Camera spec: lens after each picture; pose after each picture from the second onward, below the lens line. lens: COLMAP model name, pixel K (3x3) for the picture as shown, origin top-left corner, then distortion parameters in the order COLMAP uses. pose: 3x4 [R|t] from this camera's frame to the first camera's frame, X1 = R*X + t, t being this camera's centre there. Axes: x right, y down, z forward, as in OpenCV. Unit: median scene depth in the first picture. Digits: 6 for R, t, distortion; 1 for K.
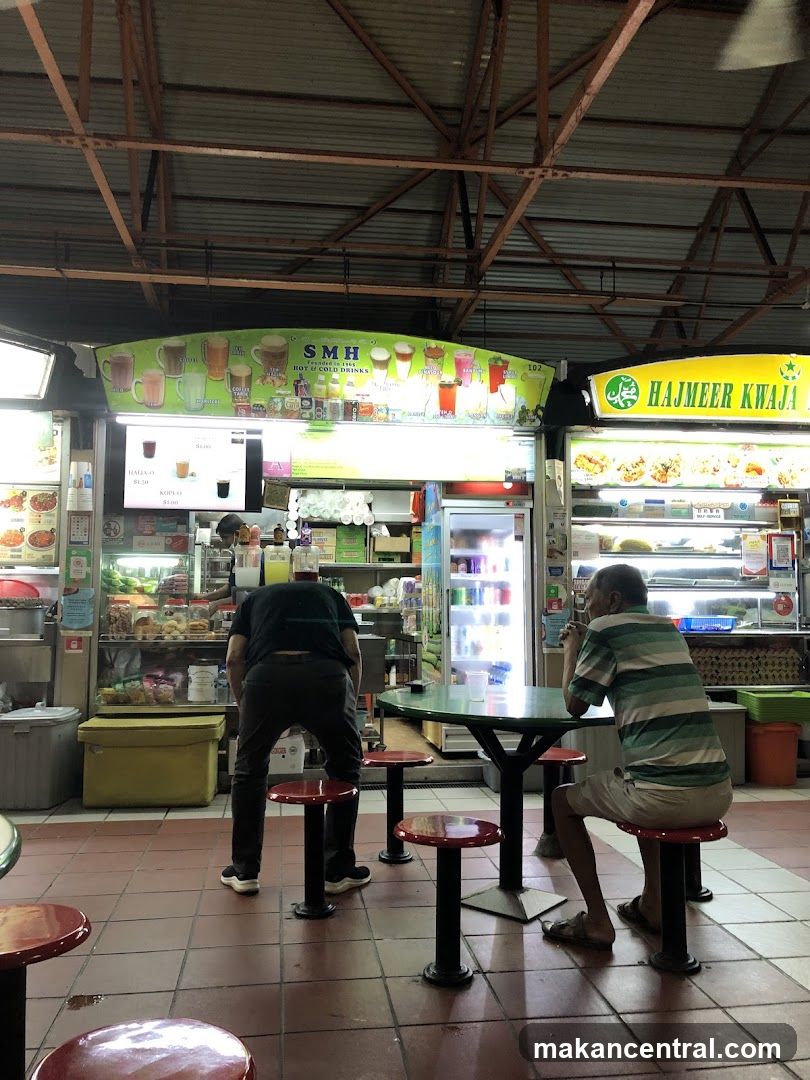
lens RADIAL K [[932.9, 0, 367.1], [0, 932.9, 546.0], [0, 0, 1]] dist [0.096973, -0.219374]
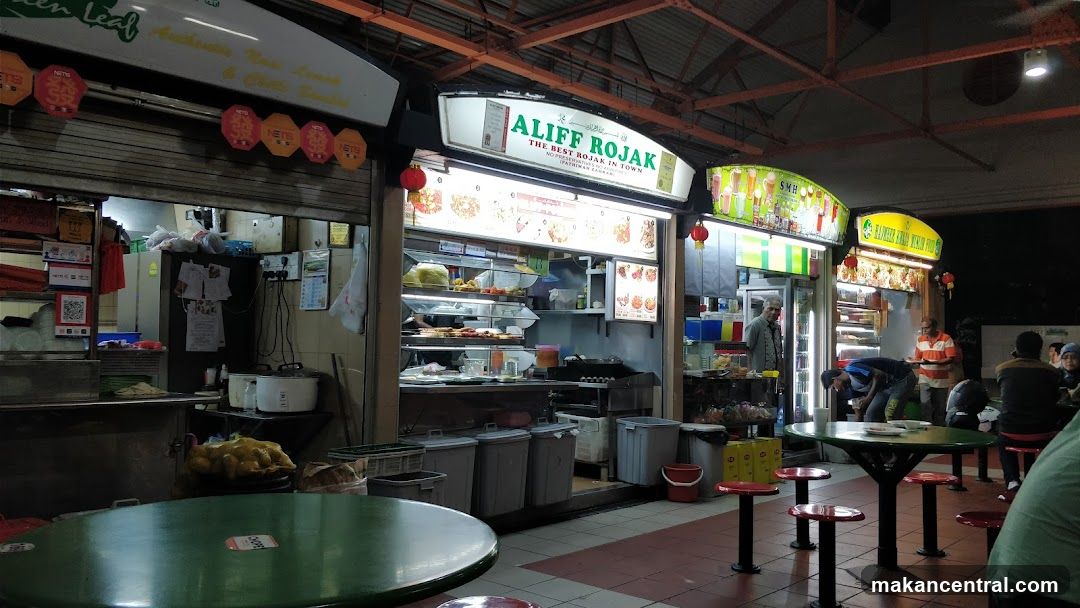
lens RADIAL K [[930.7, 0, 540.0], [0, 930.7, 304.0], [0, 0, 1]] dist [-0.008525, -0.005388]
pose [[0.750390, 0.041980, 0.659661, -1.248997], [-0.077208, 0.996716, 0.024397, -0.027094], [-0.656471, -0.069238, 0.751167, 0.133502]]
